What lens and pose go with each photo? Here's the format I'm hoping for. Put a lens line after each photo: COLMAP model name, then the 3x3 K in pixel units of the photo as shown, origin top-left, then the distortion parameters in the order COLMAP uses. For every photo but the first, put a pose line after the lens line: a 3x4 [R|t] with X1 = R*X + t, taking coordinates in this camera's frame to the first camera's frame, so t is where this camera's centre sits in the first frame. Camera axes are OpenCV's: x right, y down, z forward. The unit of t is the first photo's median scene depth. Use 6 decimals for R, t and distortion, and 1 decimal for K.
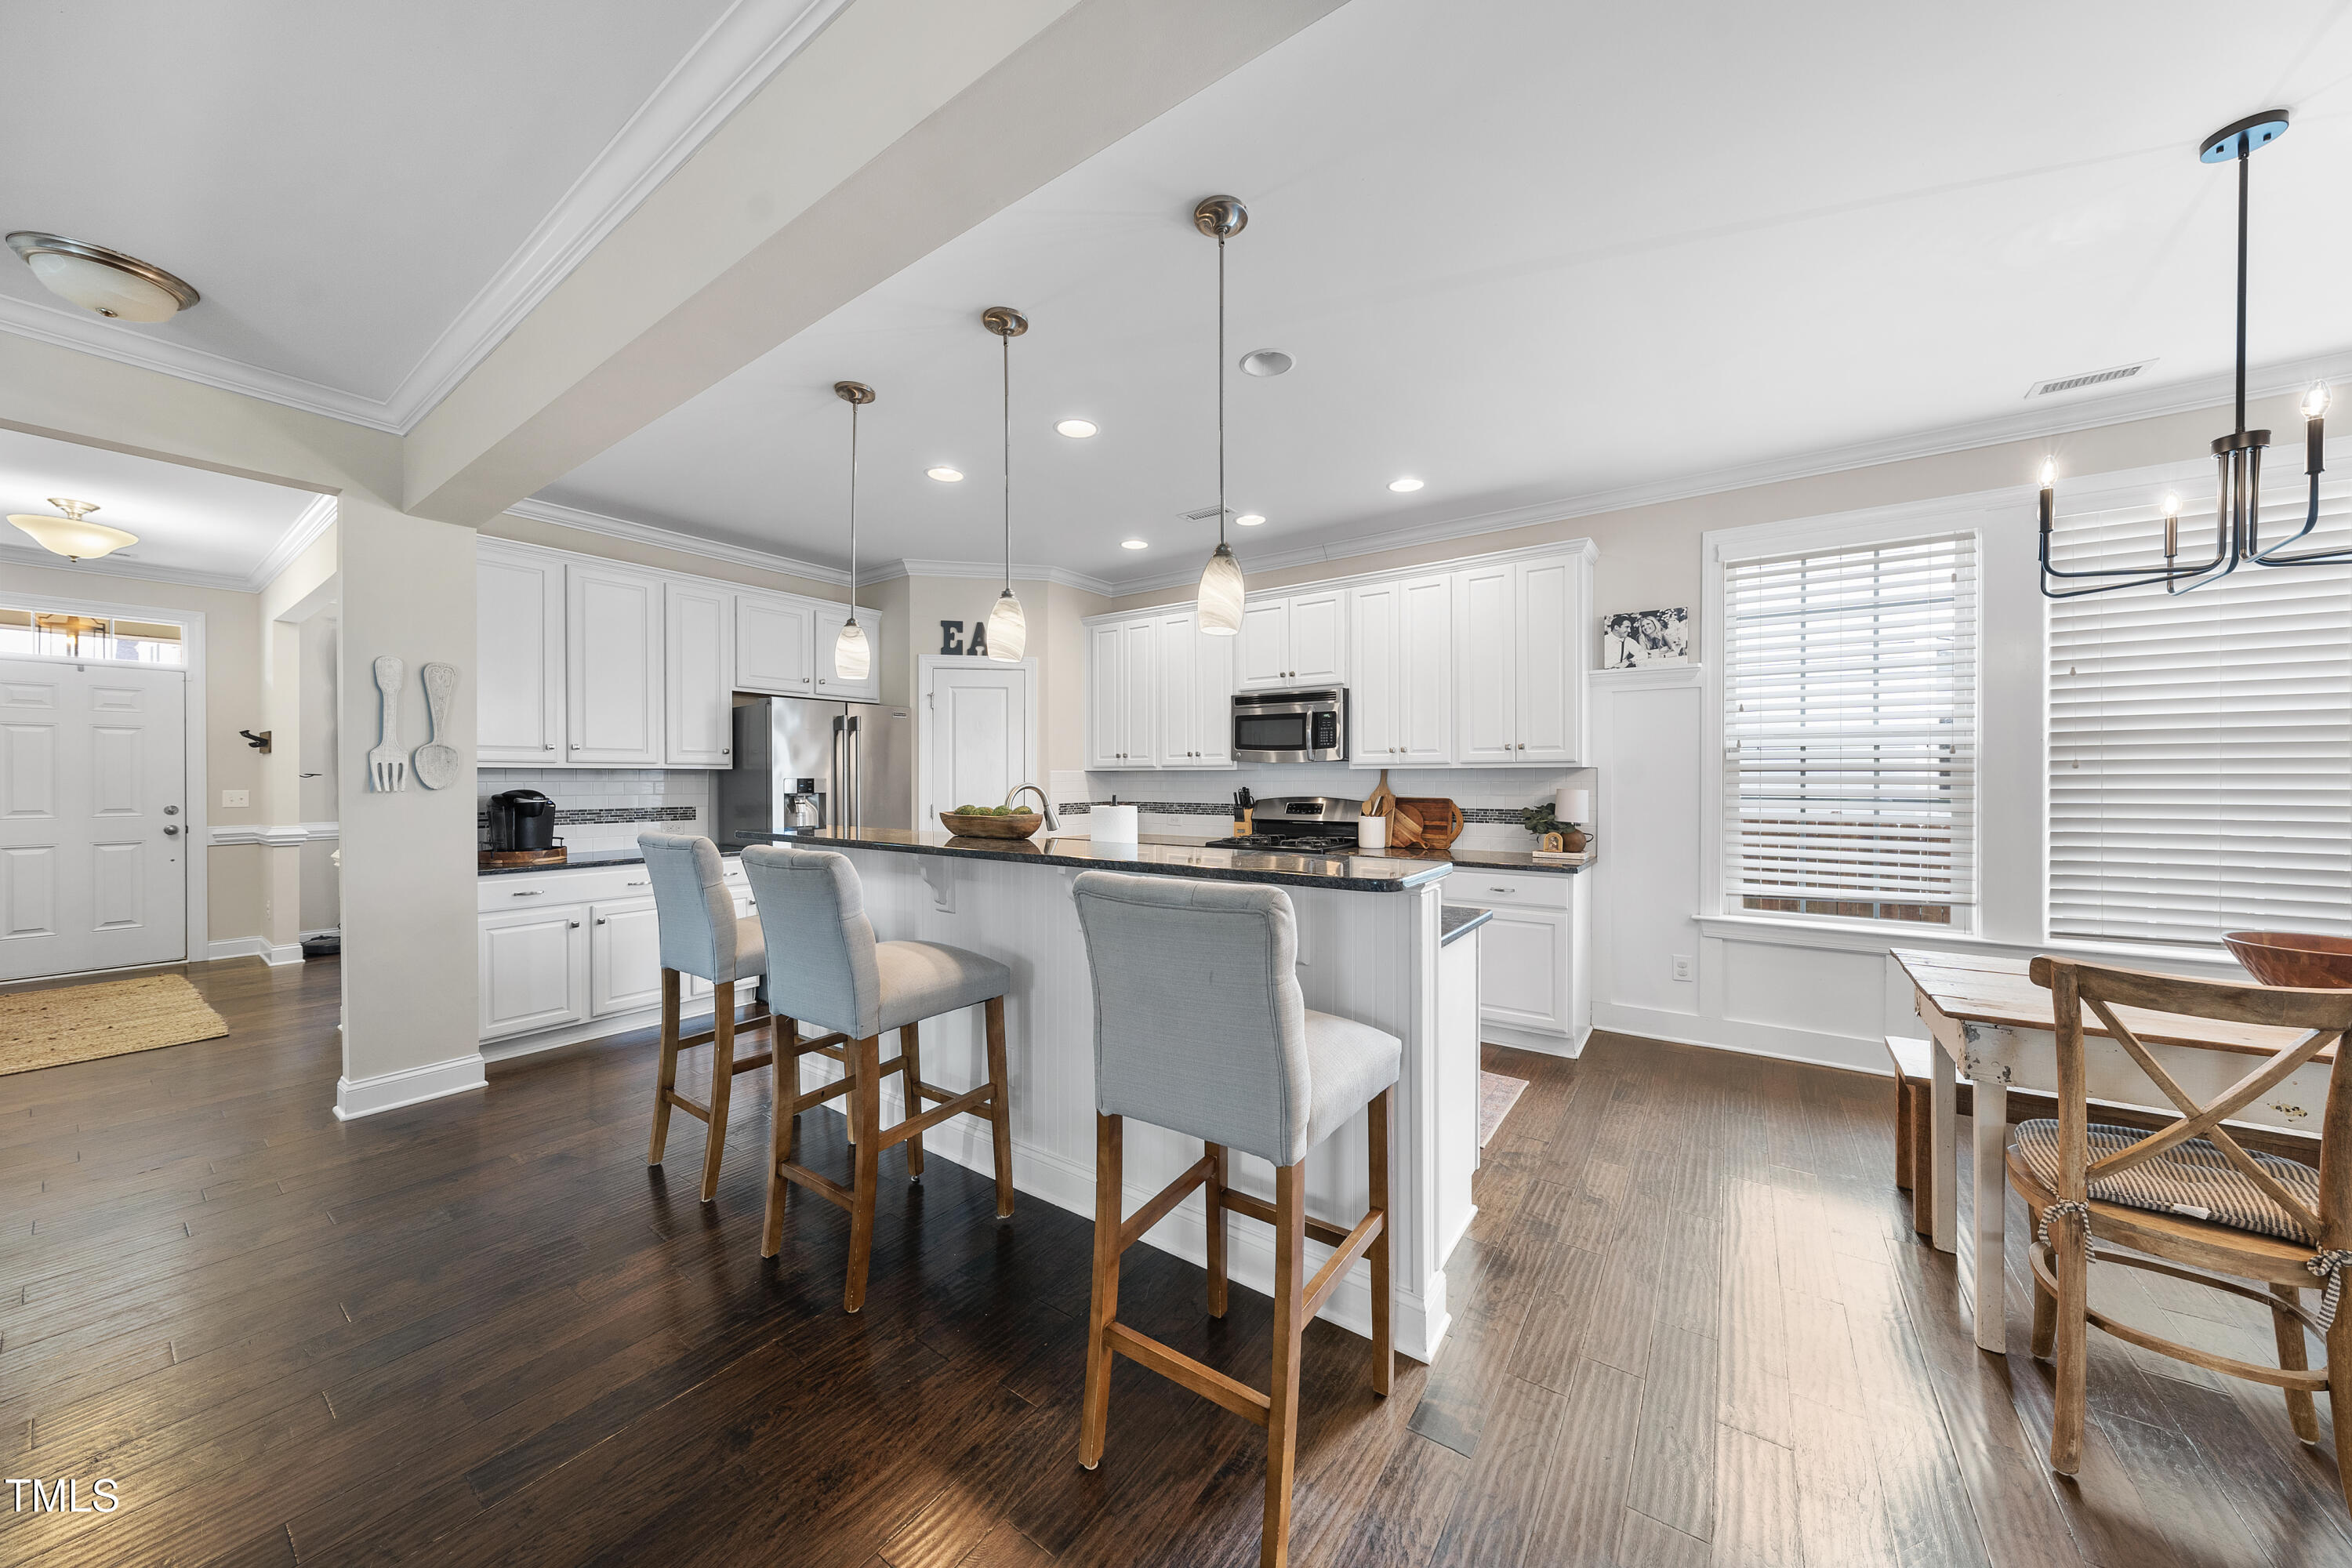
lens RADIAL K [[791.8, 0, 1185.4], [0, 791.8, 776.7], [0, 0, 1]] dist [0.000476, 0.000054]
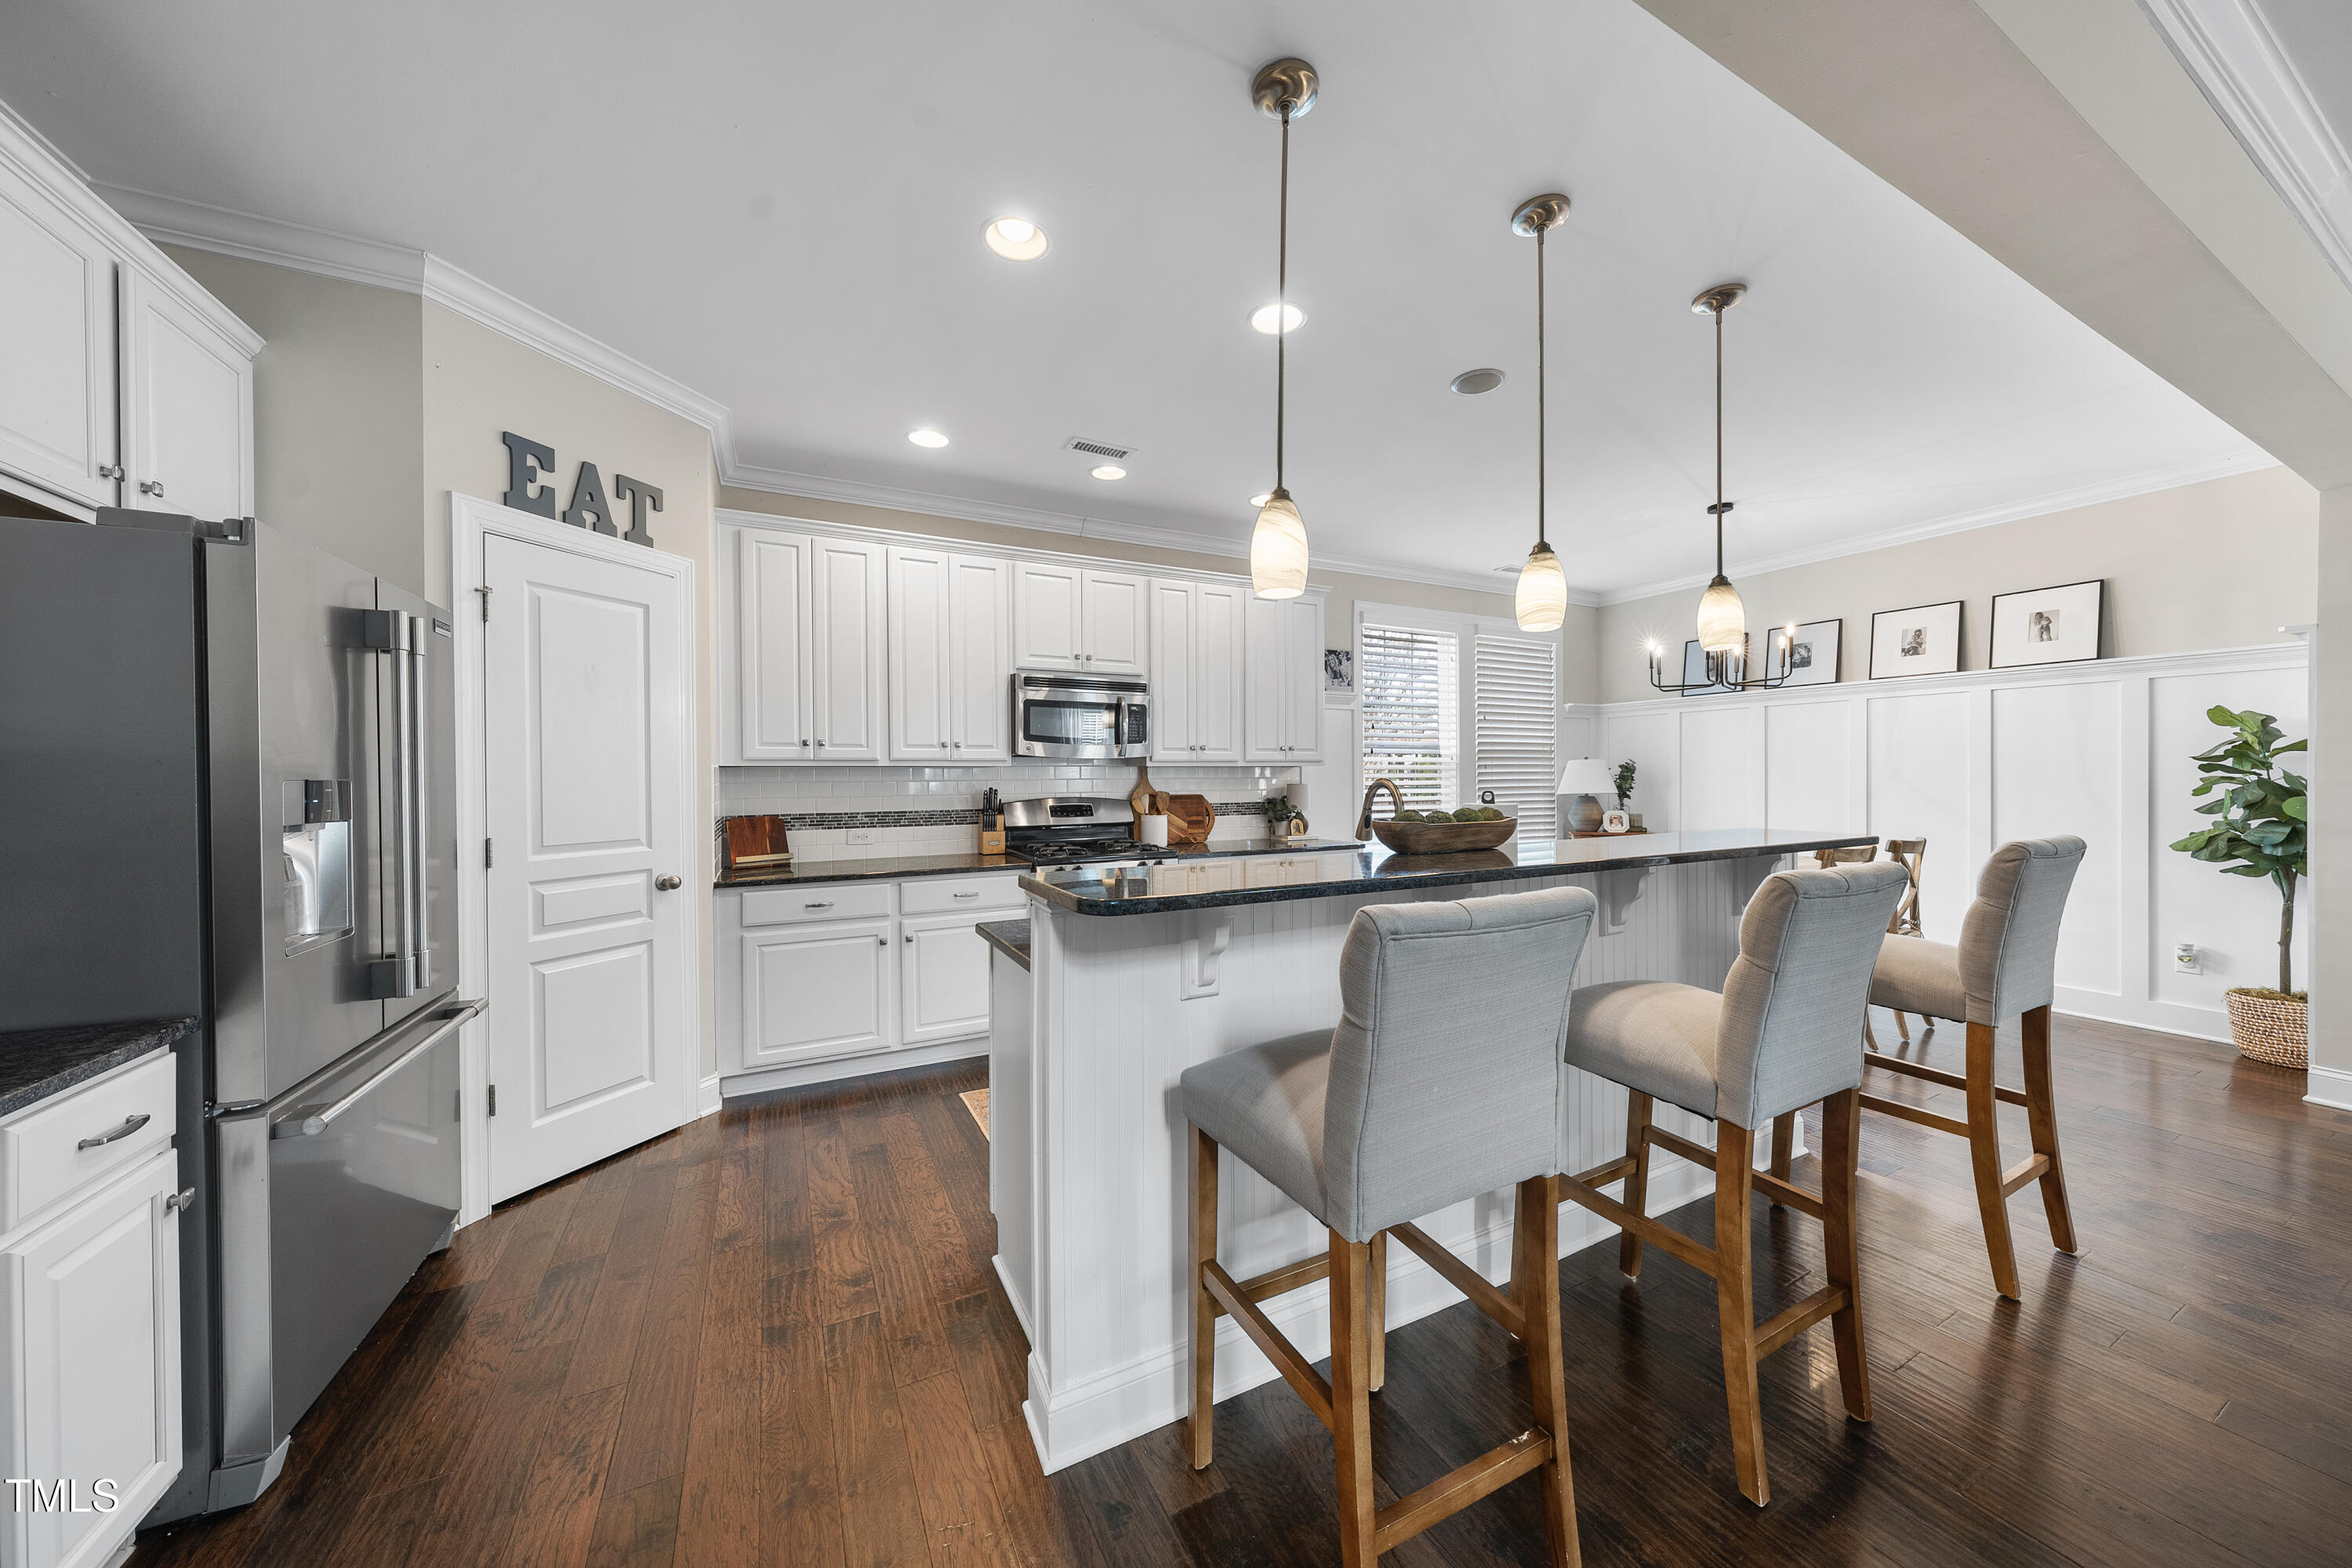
lens RADIAL K [[791.8, 0, 1180.1], [0, 791.8, 784.9], [0, 0, 1]] dist [0.000476, 0.000054]
pose [[0.465948, -0.012545, 0.884723, -0.617293], [0.002897, 0.999916, 0.012652, 0.001059], [-0.884808, -0.003332, 0.465945, 0.516675]]
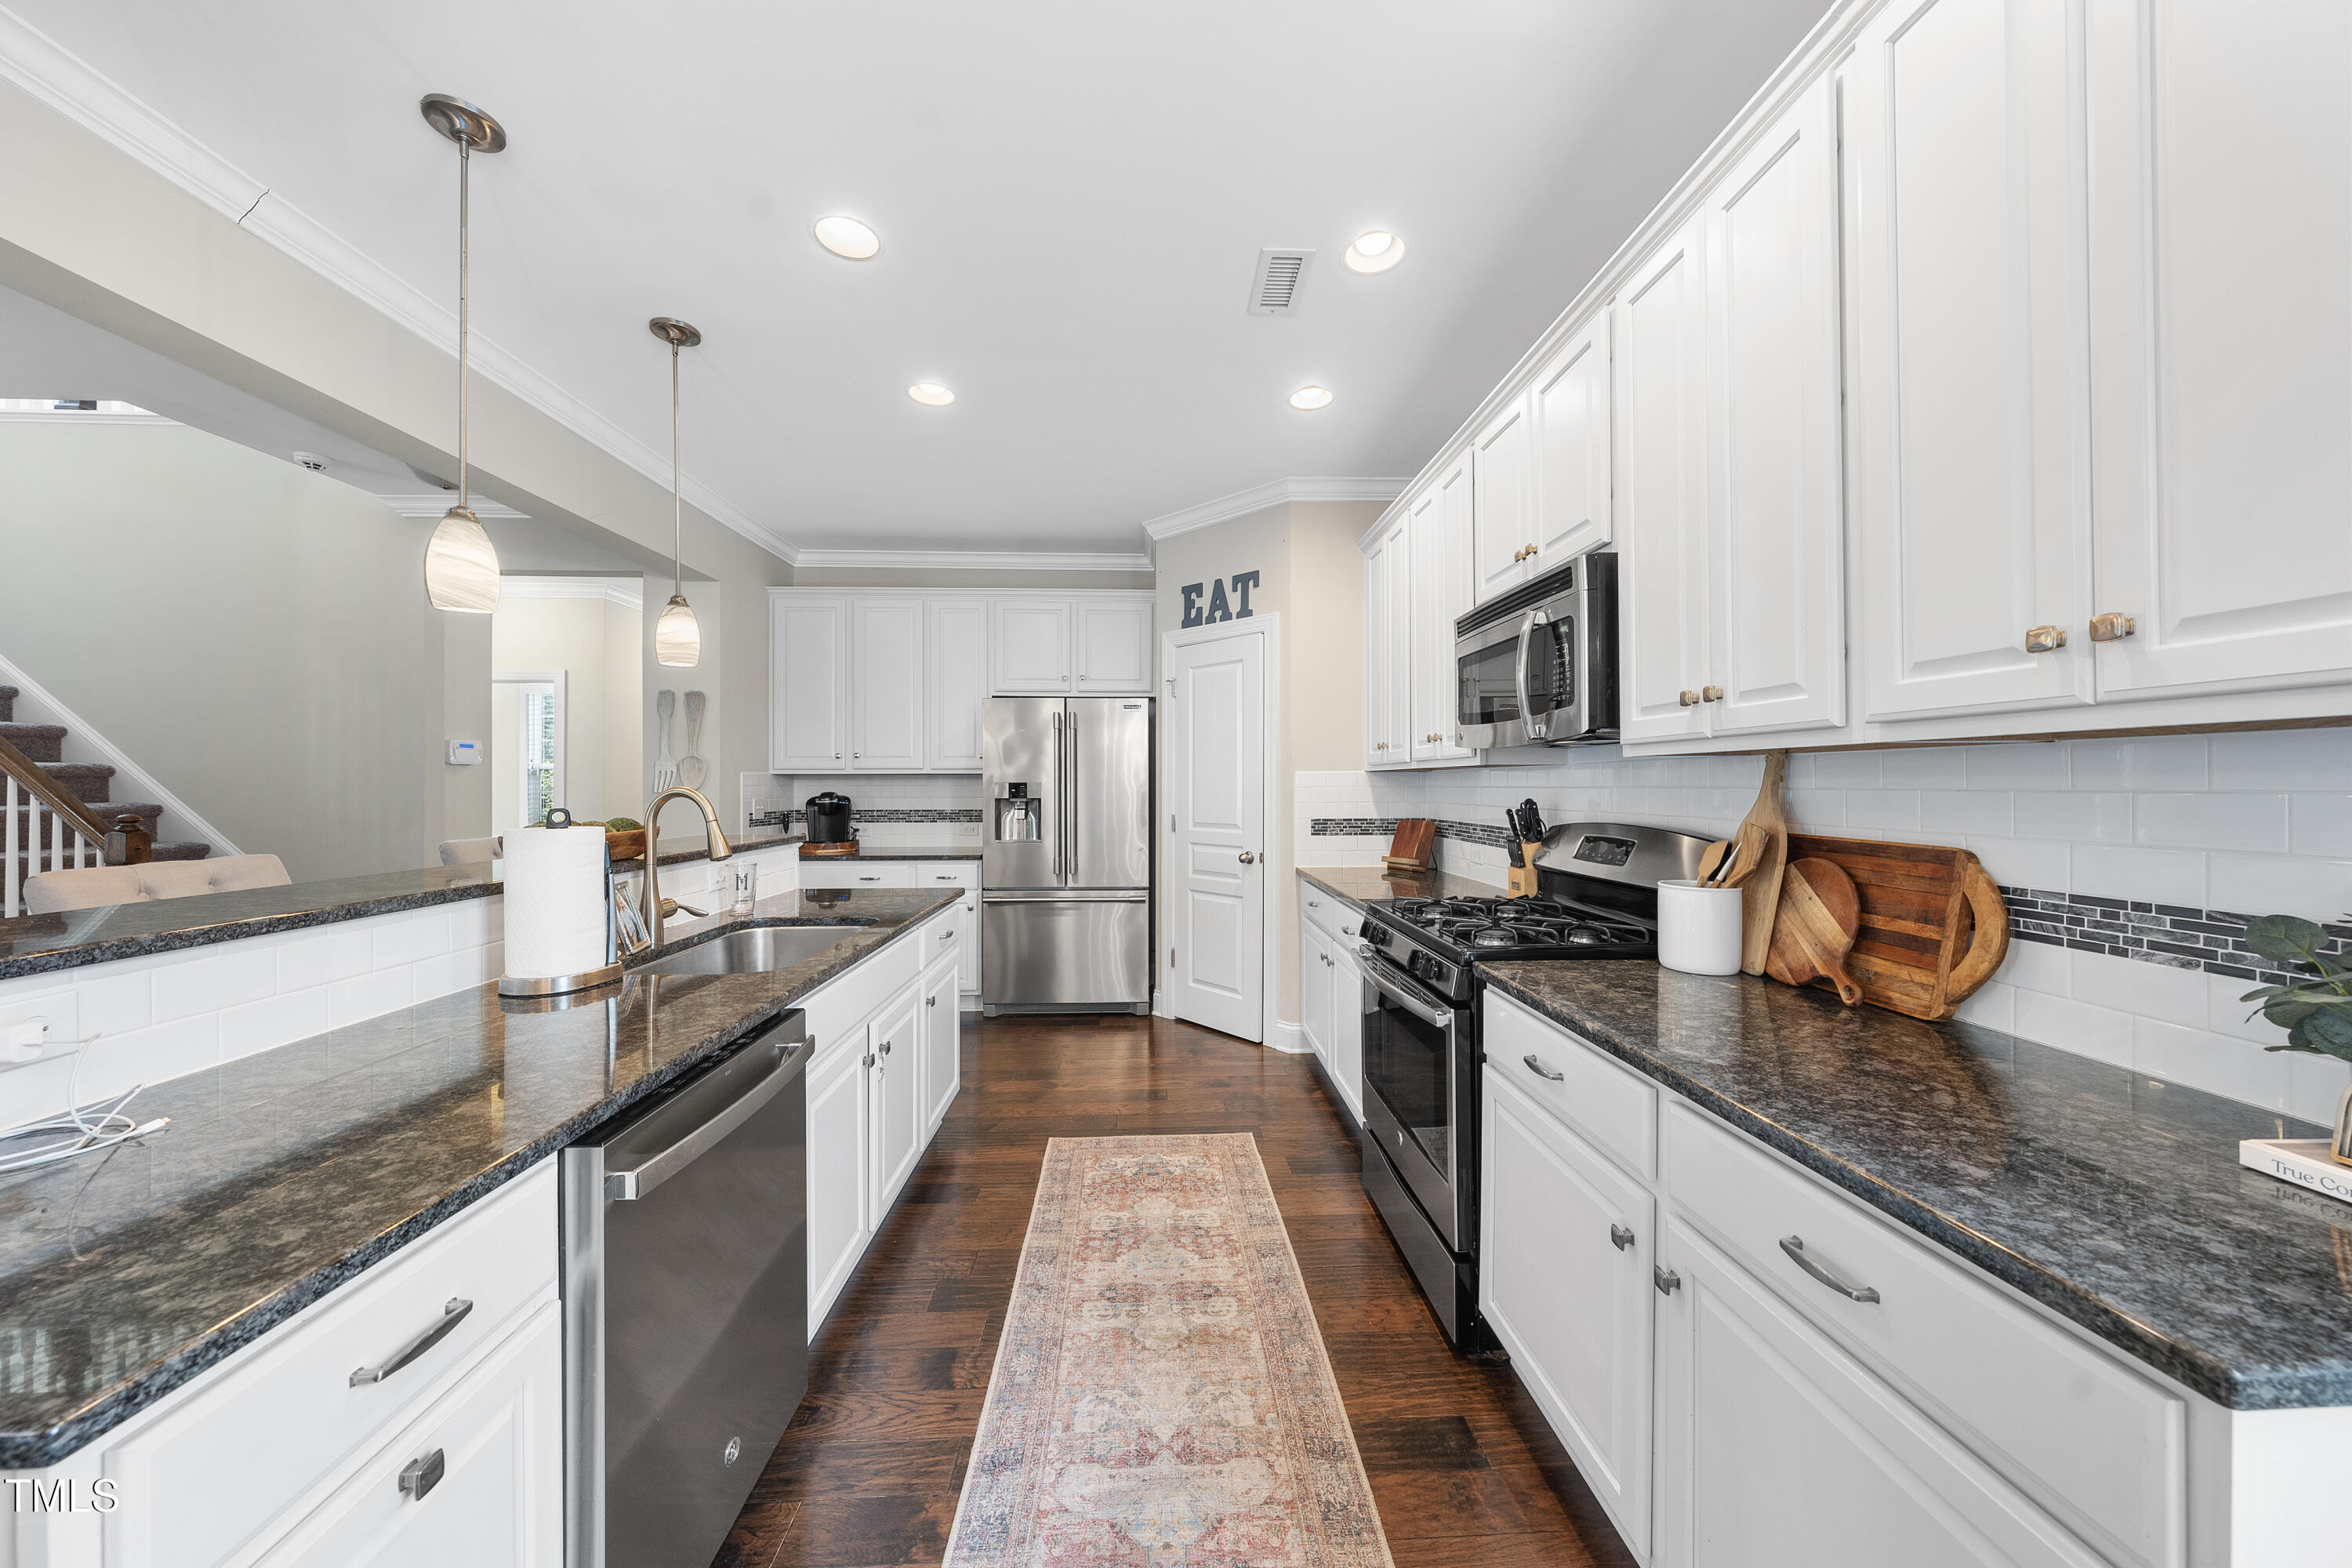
lens RADIAL K [[791.8, 0, 1177.7], [0, 791.8, 787.1], [0, 0, 1]] dist [0.000476, 0.000054]
pose [[0.607403, 0.002901, -0.794389, 0.383135], [0.002032, 0.999984, 0.005206, 0.003163], [0.794391, -0.004776, 0.607388, 0.585964]]
